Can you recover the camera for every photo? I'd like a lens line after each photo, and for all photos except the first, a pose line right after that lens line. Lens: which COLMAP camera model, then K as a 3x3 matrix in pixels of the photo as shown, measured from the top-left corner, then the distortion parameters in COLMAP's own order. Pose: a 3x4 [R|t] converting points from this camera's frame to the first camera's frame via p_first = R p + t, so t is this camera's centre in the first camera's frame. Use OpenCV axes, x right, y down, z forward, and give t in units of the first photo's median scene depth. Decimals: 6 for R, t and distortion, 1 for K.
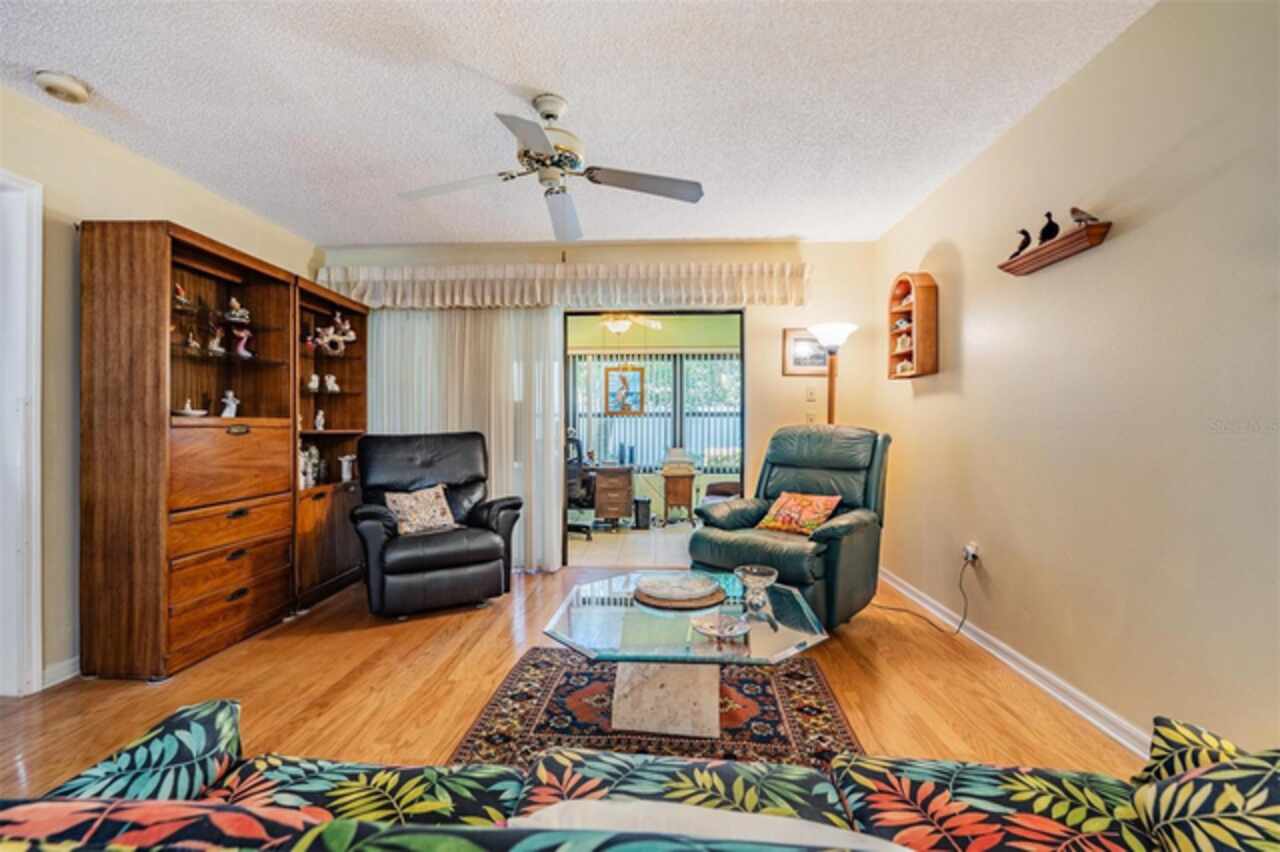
lens RADIAL K [[541.5, 0, 636.2], [0, 541.5, 428.9], [0, 0, 1]] dist [-0.000485, -0.000382]
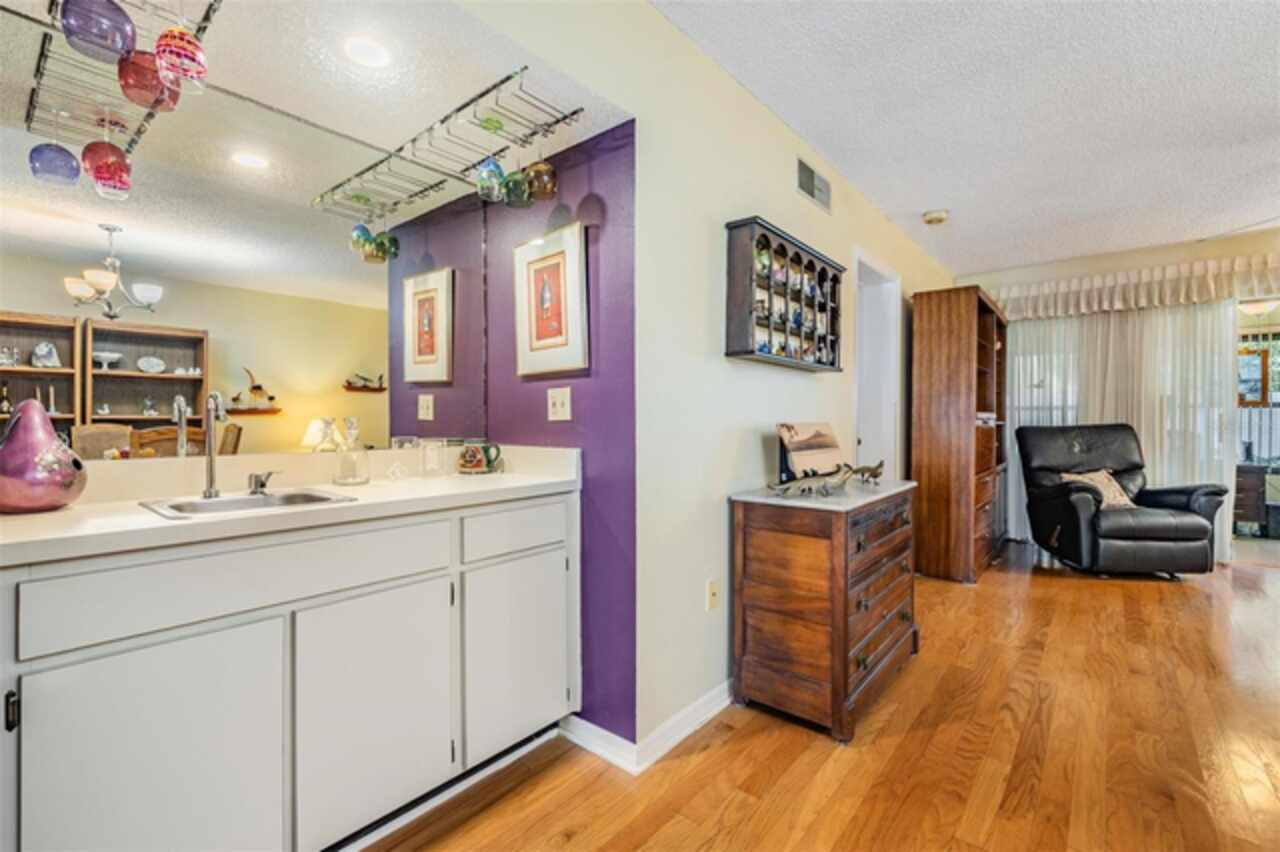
lens RADIAL K [[556.0, 0, 637.6], [0, 556.0, 421.7], [0, 0, 1]] dist [0.001470, 0.000141]
pose [[0.790912, 0.002762, -0.611924, -0.456826], [-0.002365, 0.999996, 0.001457, 0.002194], [0.611925, 0.000295, 0.790916, -0.578198]]
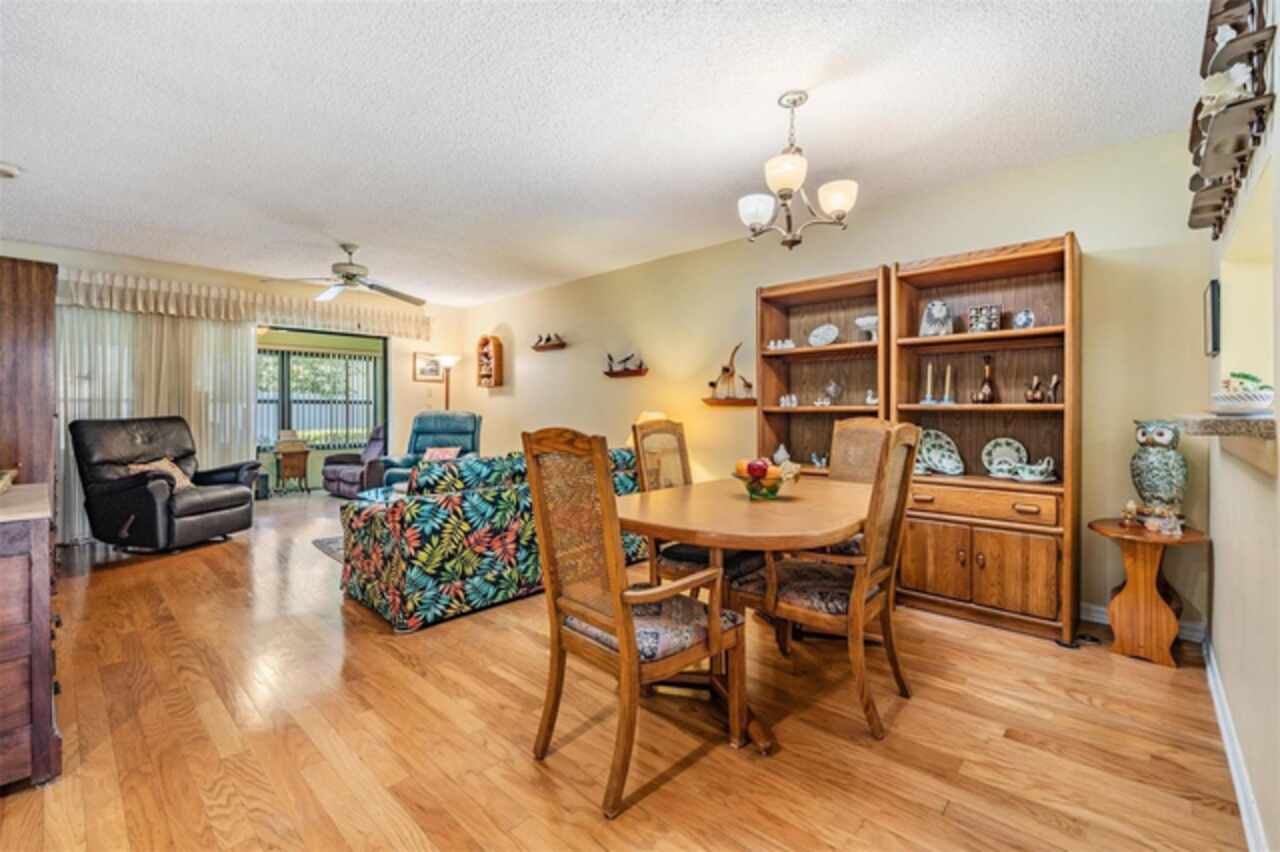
lens RADIAL K [[545.2, 0, 633.4], [0, 545.2, 412.3], [0, 0, 1]] dist [-0.001895, -0.000273]
pose [[0.653920, -0.002594, 0.756559, -0.658864], [0.005275, 0.999985, -0.001131, 0.003748], [-0.756545, 0.004730, 0.653924, -0.710610]]
